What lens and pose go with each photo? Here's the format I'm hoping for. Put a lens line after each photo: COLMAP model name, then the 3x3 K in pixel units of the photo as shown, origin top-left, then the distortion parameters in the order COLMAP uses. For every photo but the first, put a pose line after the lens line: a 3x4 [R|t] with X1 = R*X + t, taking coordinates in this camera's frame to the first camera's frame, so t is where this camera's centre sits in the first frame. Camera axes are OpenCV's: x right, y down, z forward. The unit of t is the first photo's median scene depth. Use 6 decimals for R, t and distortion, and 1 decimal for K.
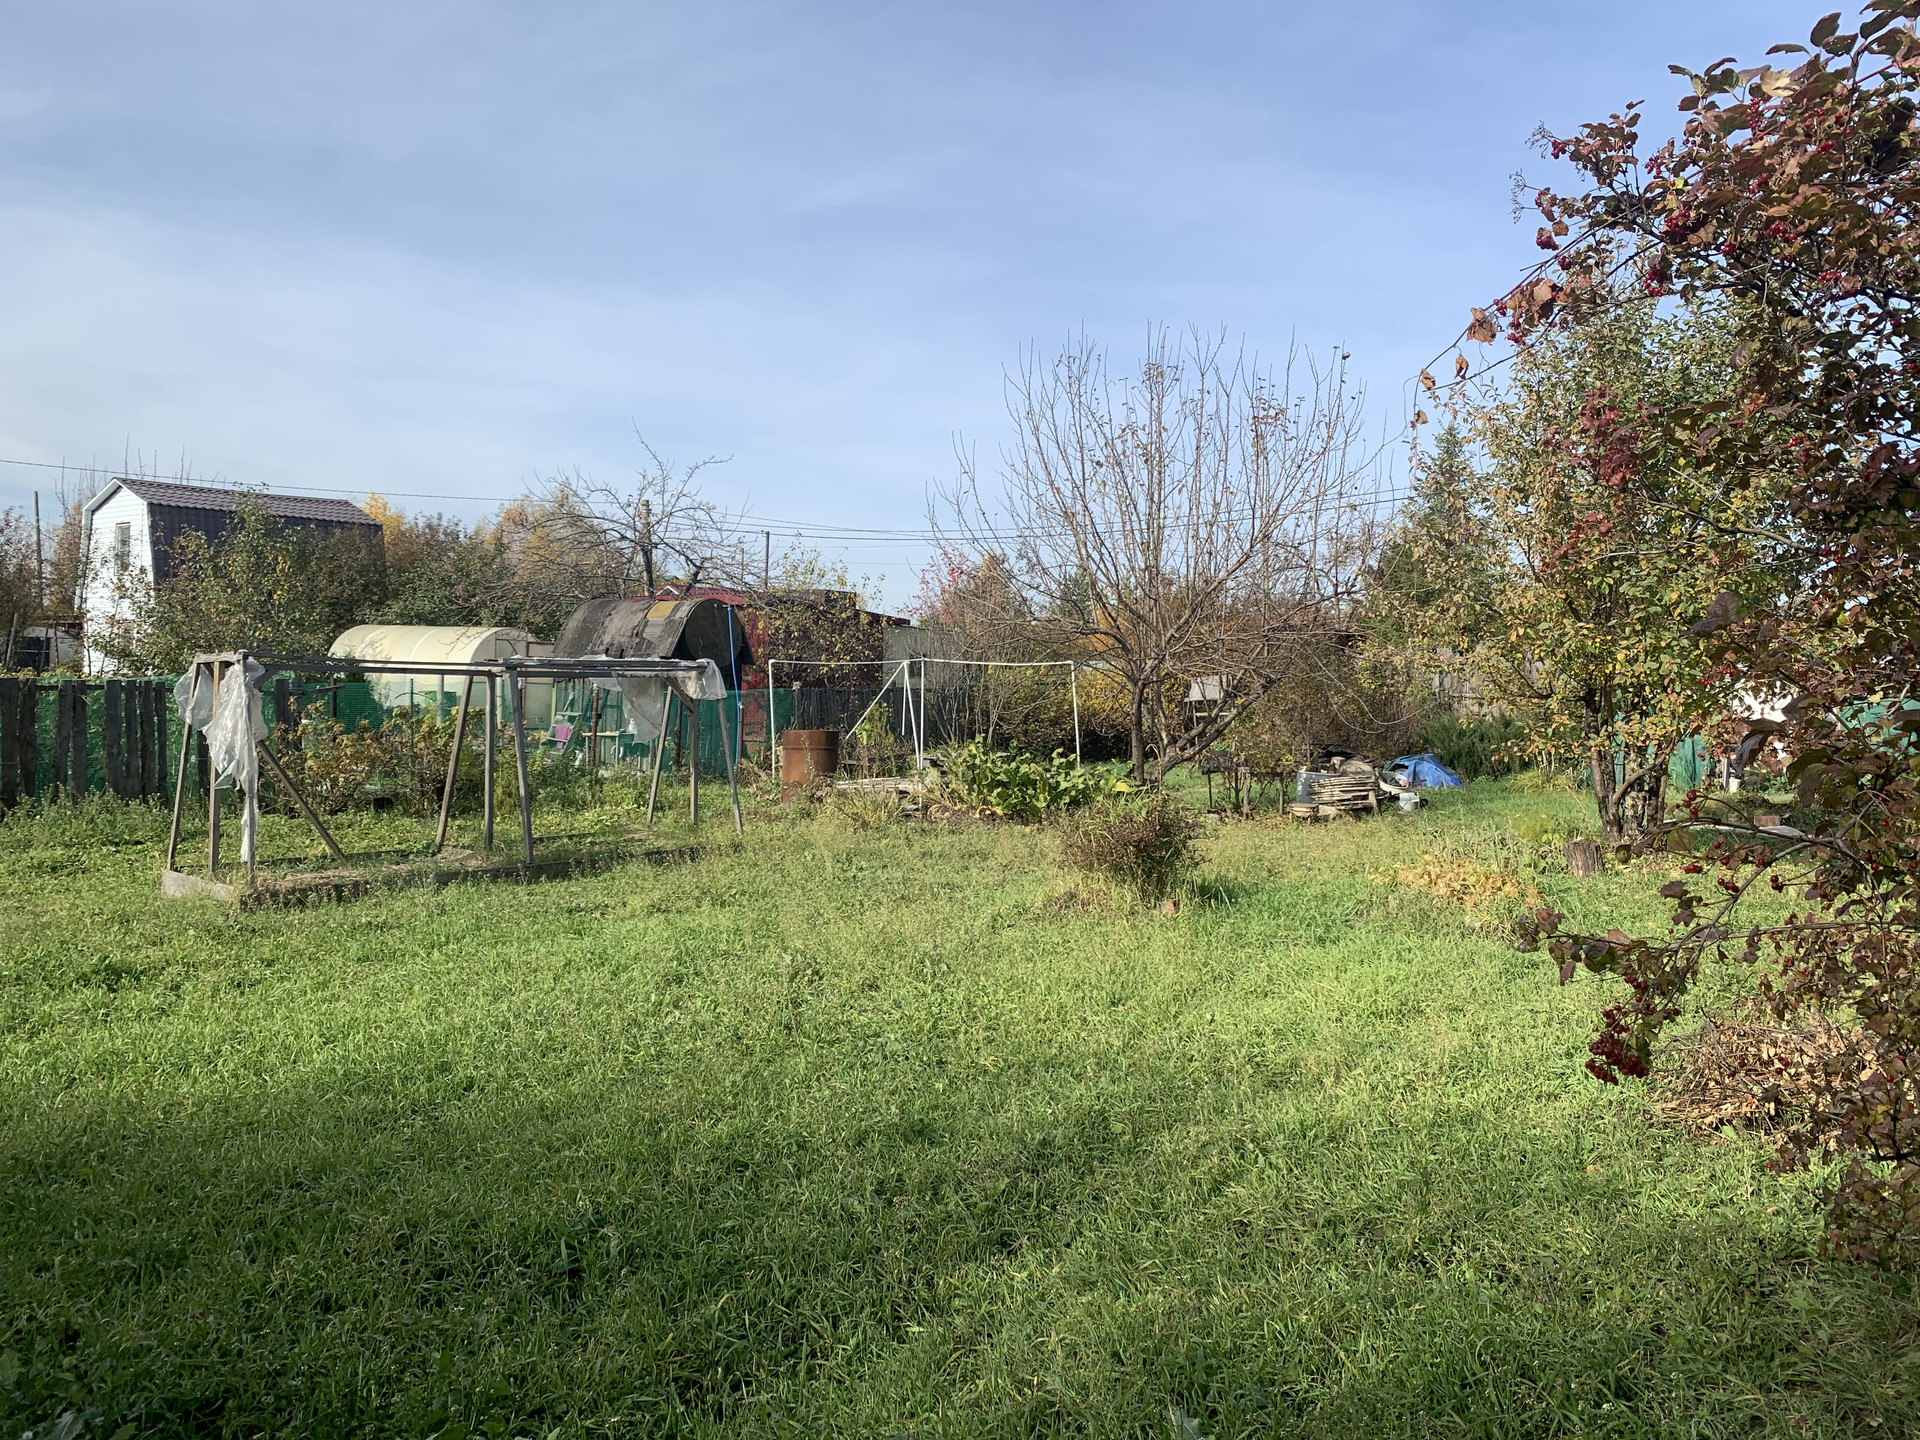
lens RADIAL K [[1465.4, 0, 964.2], [0, 1465.4, 705.9], [0, 0, 1]] dist [0.099507, -0.001627]
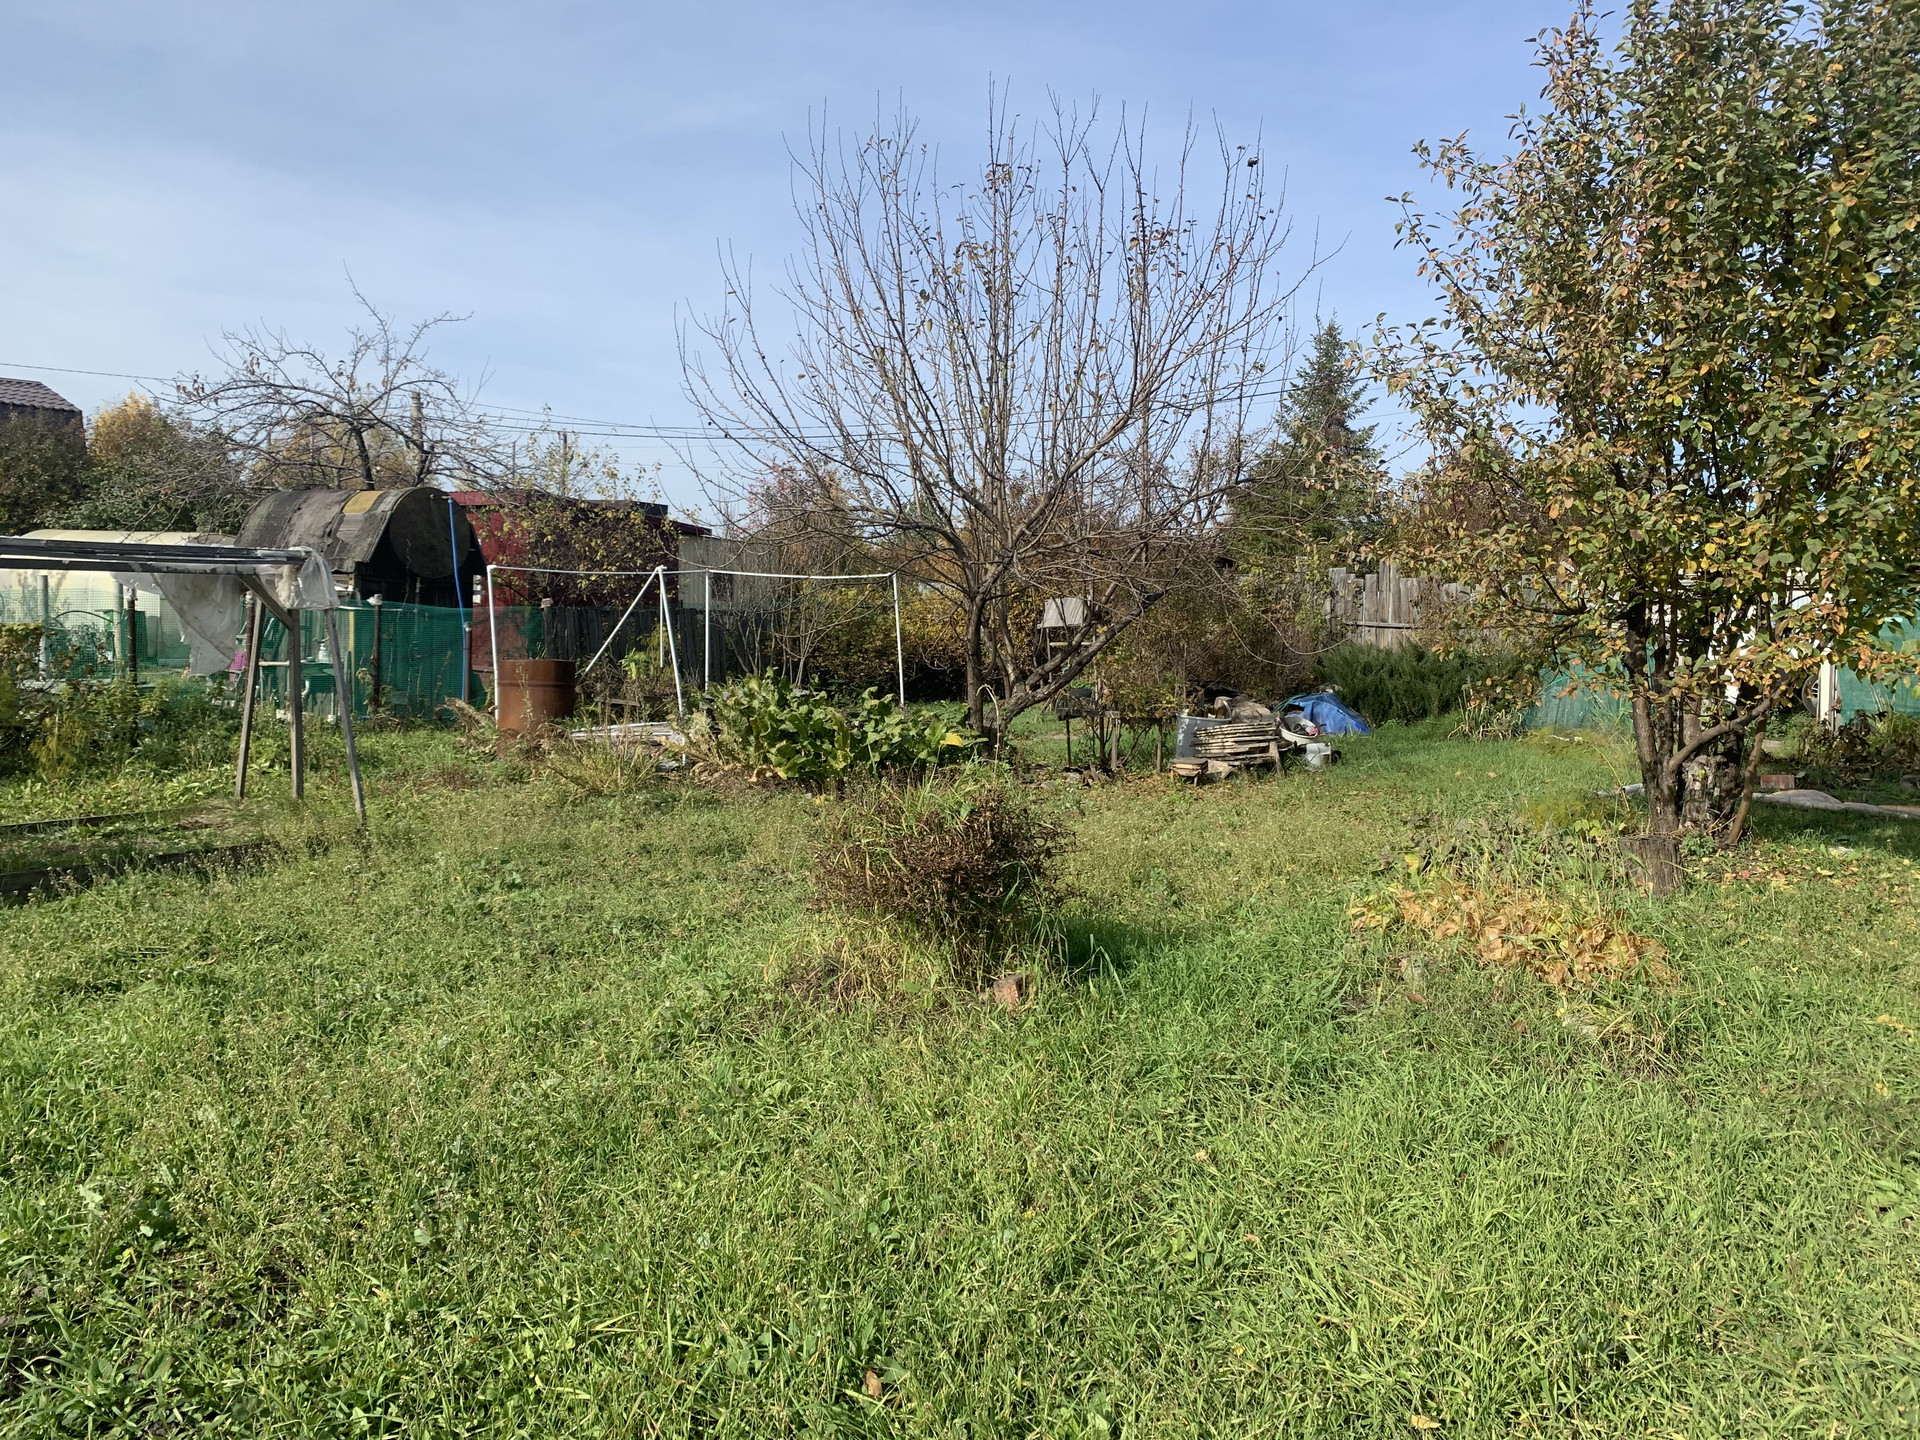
lens RADIAL K [[1463.7, 0, 968.1], [0, 1463.7, 713.6], [0, 0, 1]] dist [0.031086, -0.032658]
pose [[0.994655, 0.001368, 0.103244, 0.036480], [-0.006568, 0.998725, 0.050047, 0.005349], [-0.103044, -0.050457, 0.993396, 0.251430]]
